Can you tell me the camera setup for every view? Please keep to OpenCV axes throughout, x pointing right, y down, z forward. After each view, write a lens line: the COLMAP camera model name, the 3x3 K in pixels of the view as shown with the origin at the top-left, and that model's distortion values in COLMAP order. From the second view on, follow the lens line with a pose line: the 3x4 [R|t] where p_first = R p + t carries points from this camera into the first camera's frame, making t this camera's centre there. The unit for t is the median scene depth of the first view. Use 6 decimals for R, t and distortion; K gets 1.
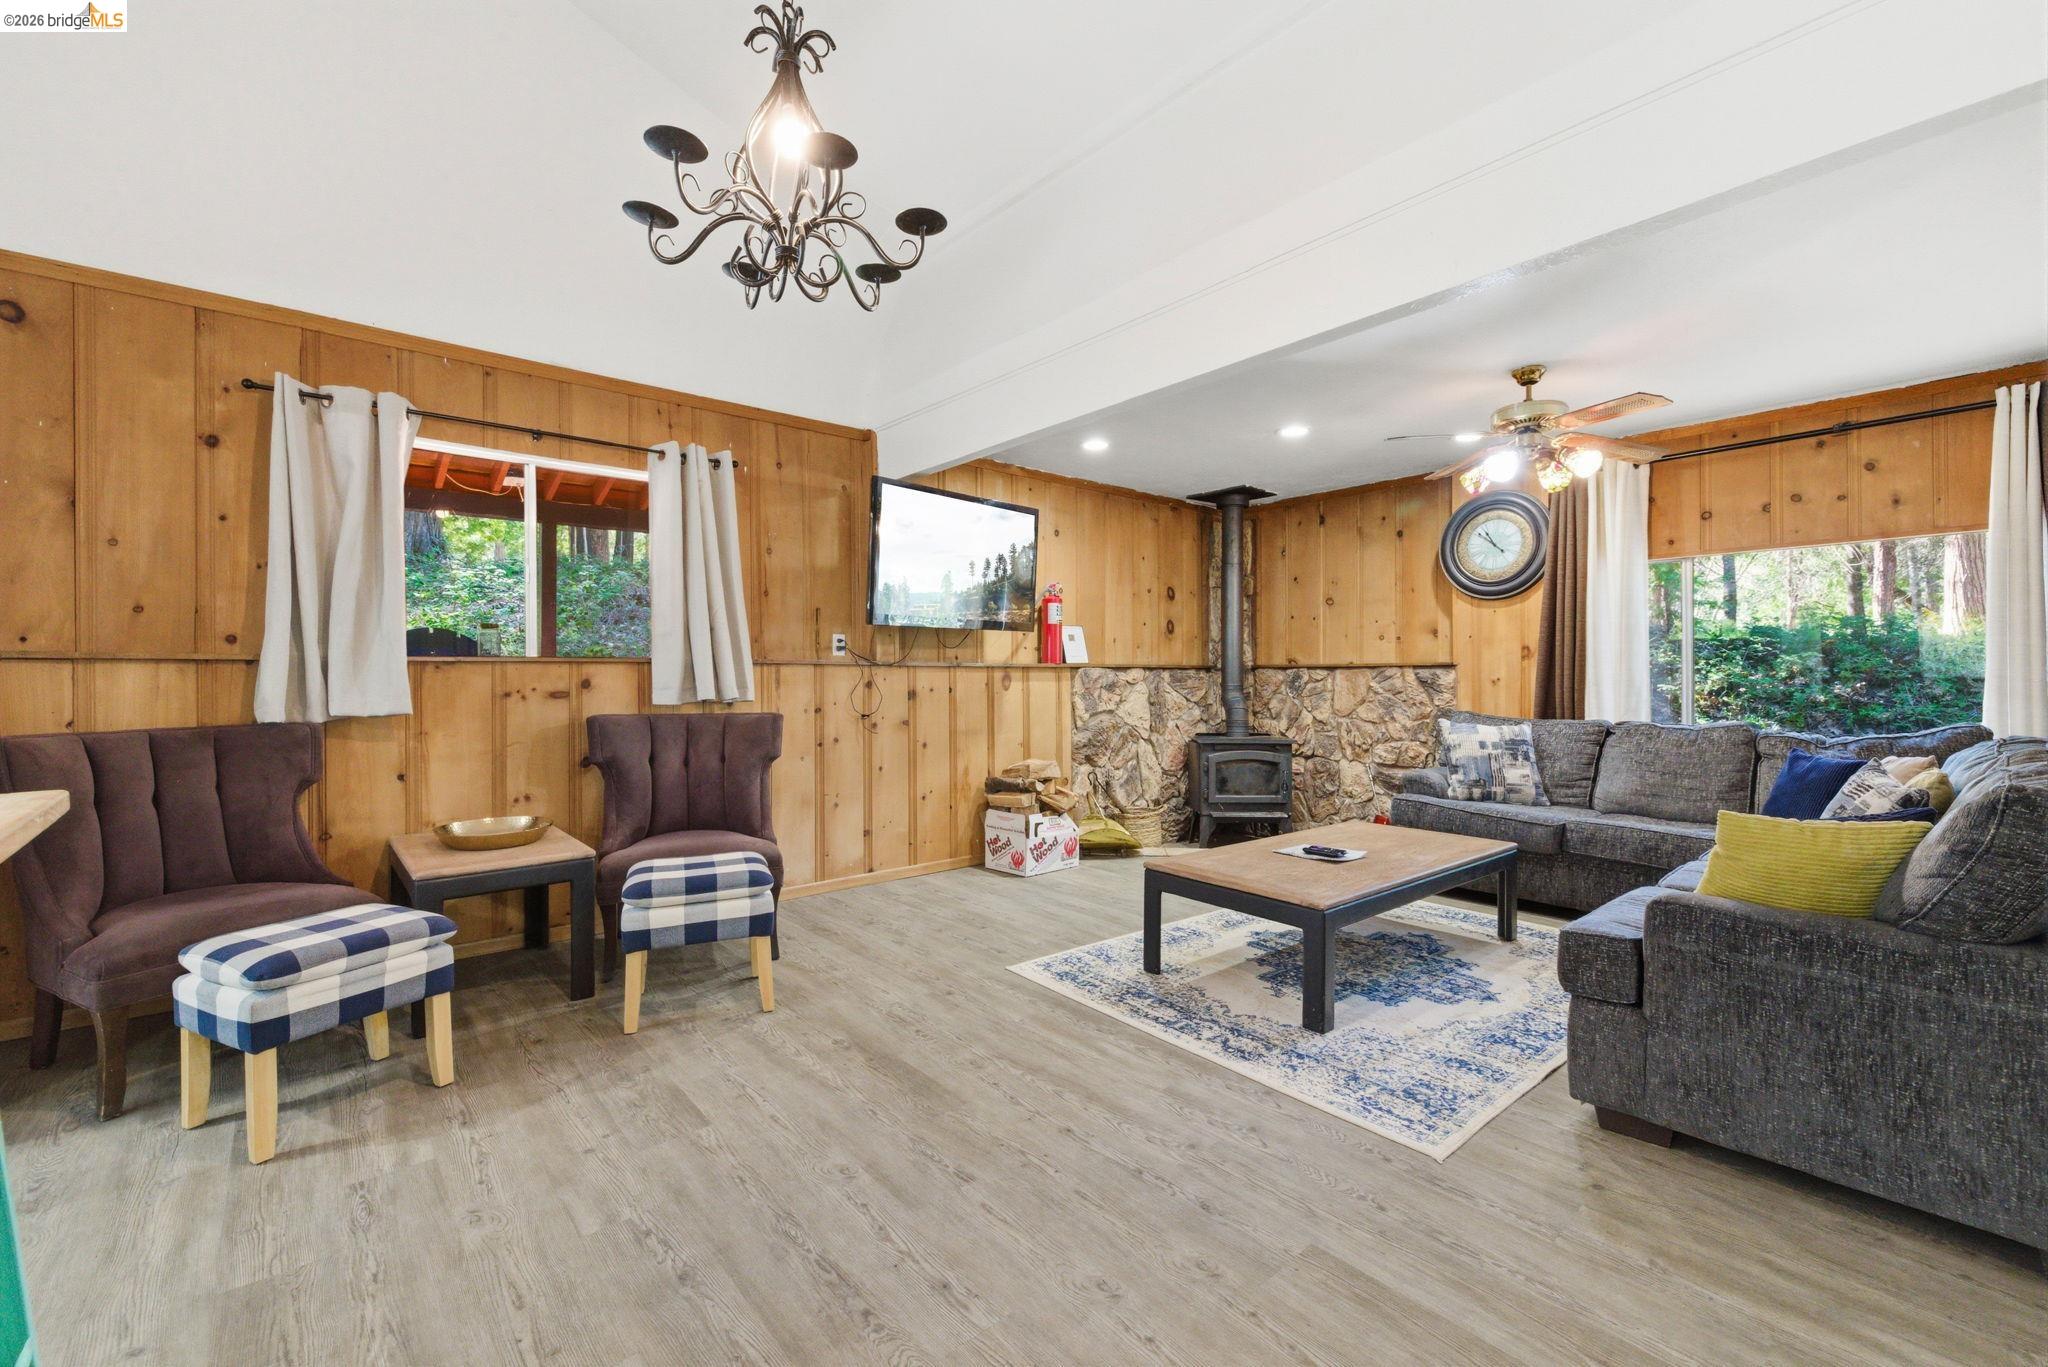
lens RADIAL K [[850.7, 0, 1029.1], [0, 850.7, 678.2], [0, 0, 1]] dist [0.008540, -0.001049]
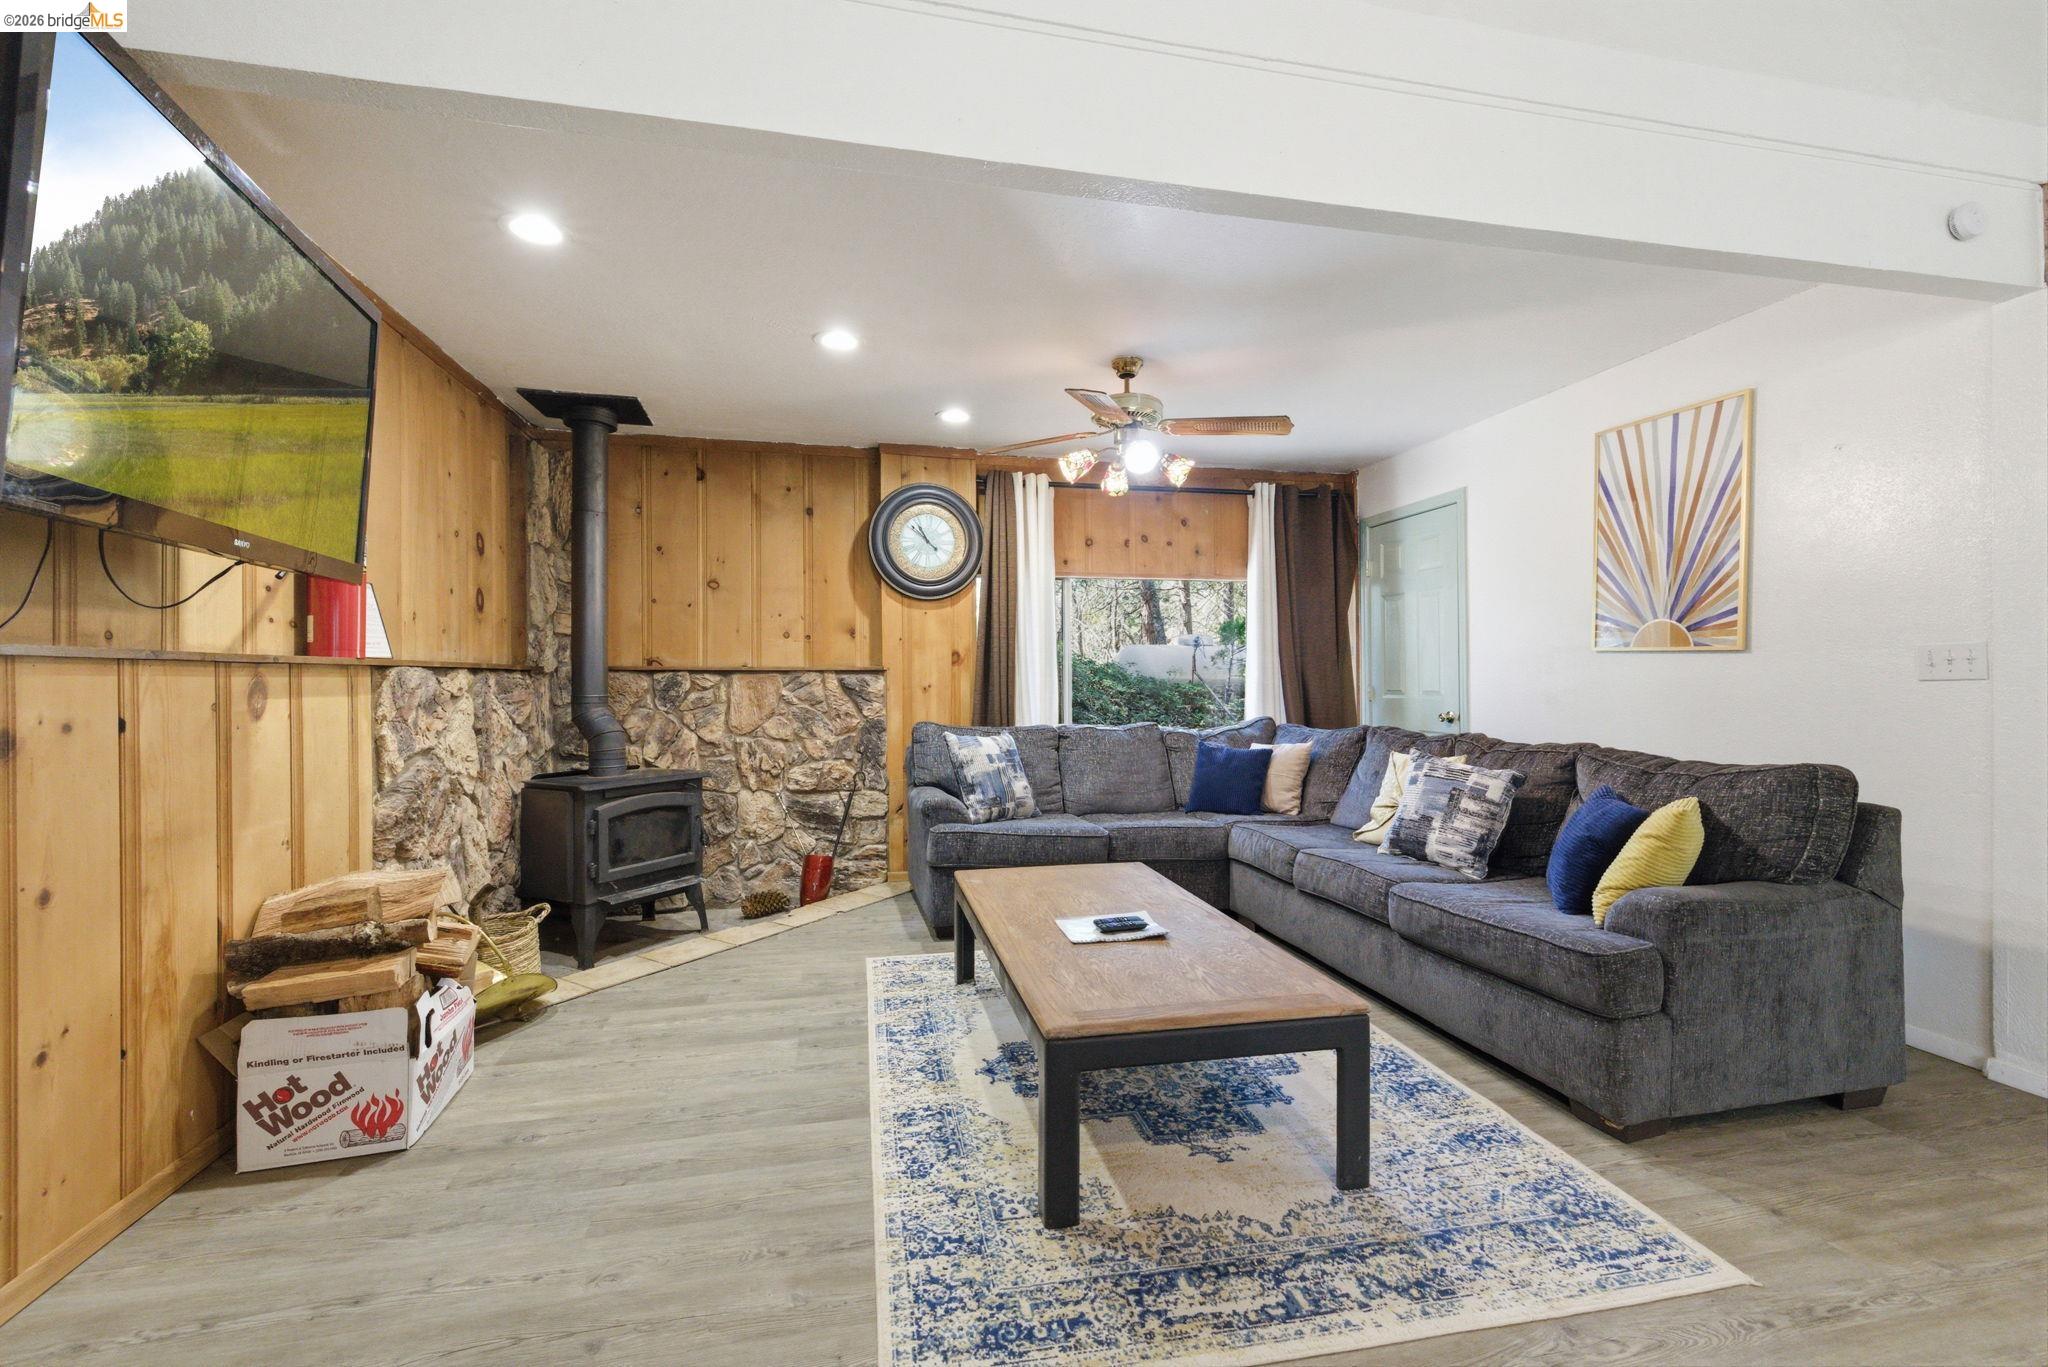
lens RADIAL K [[850.7, 0, 1029.1], [0, 850.7, 678.2], [0, 0, 1]] dist [0.008540, -0.001049]
pose [[0.472184, 0.002411, 0.881497, -0.211588], [0.001535, 0.999992, -0.003557, -0.003648], [-0.881499, 0.003033, 0.472177, 0.454587]]
